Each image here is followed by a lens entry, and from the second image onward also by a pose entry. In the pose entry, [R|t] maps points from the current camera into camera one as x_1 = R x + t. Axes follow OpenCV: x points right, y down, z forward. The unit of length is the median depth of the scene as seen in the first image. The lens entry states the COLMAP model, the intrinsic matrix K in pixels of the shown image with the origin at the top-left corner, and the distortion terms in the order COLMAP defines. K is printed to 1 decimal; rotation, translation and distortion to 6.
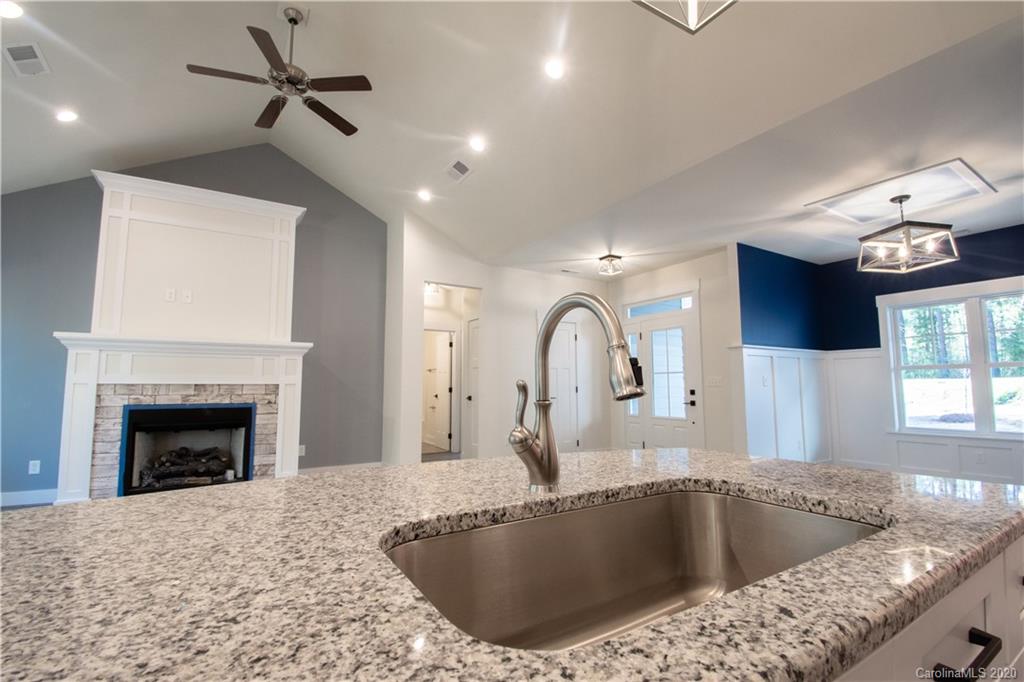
lens RADIAL K [[461.5, 0, 520.3], [0, 461.5, 342.2], [0, 0, 1]] dist [0.001225, -0.016523]
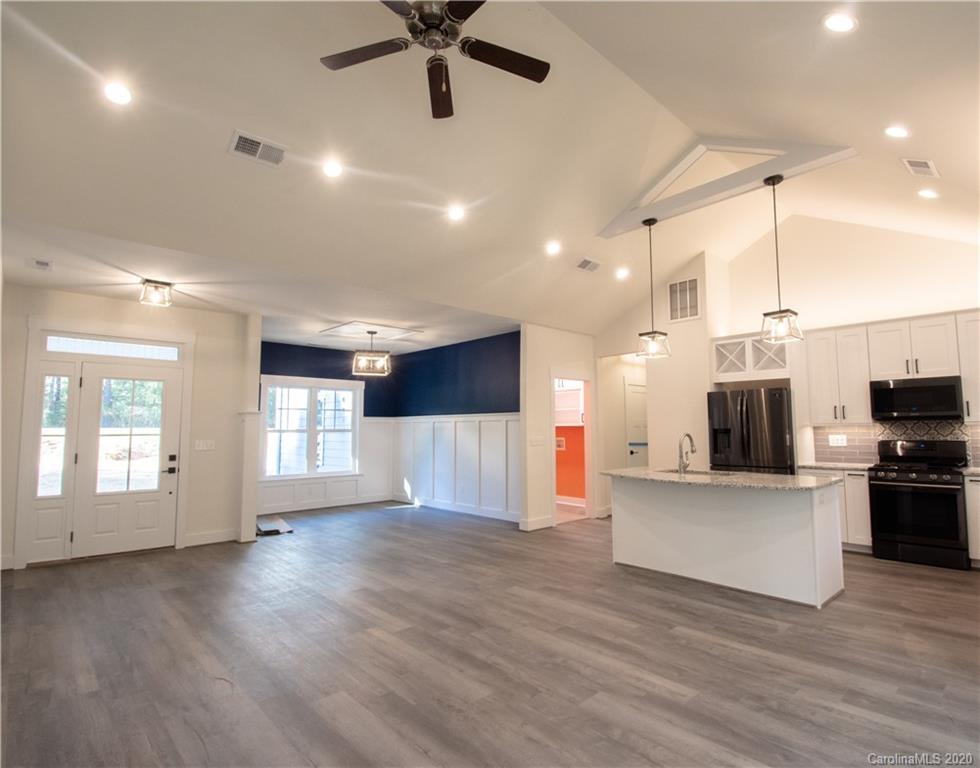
lens RADIAL K [[512.5, 0, 511.5], [0, 512.5, 384.9], [0, 0, 1]] dist [-0.016123, -0.000951]
pose [[-0.196576, 0.089238, 0.976419, -0.994319], [-0.087610, 0.990268, -0.108142, 0.028076], [-0.976567, -0.106802, -0.186845, 0.788693]]
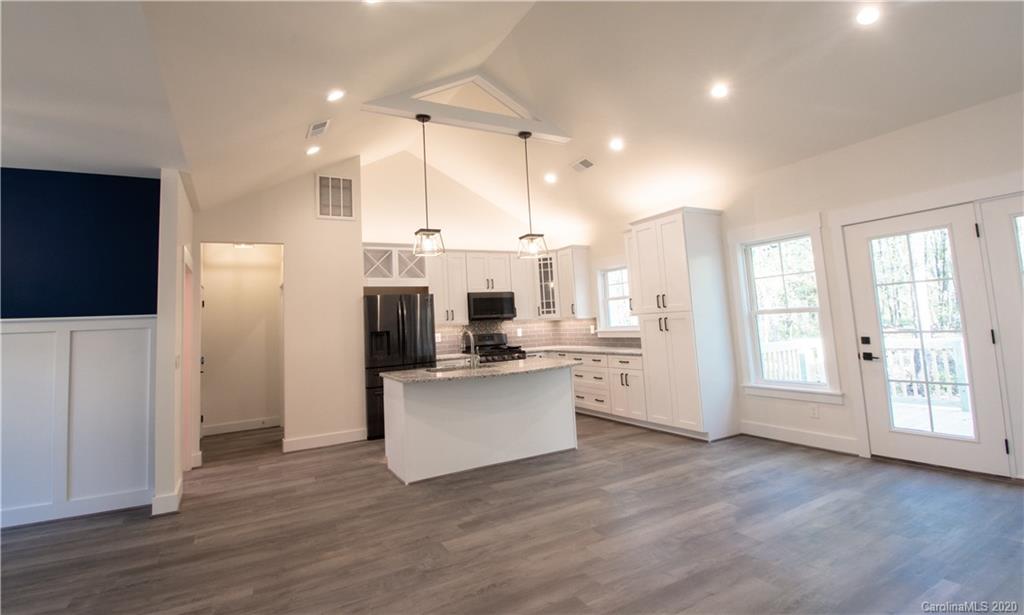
lens RADIAL K [[475.7, 0, 502.8], [0, 475.7, 274.2], [0, 0, 1]] dist [0.003014, -0.000183]
pose [[-0.996257, 0.062769, 0.059432, -0.132070], [0.049894, 0.979010, -0.197609, 0.071716], [-0.070589, -0.193904, -0.978478, 1.290756]]
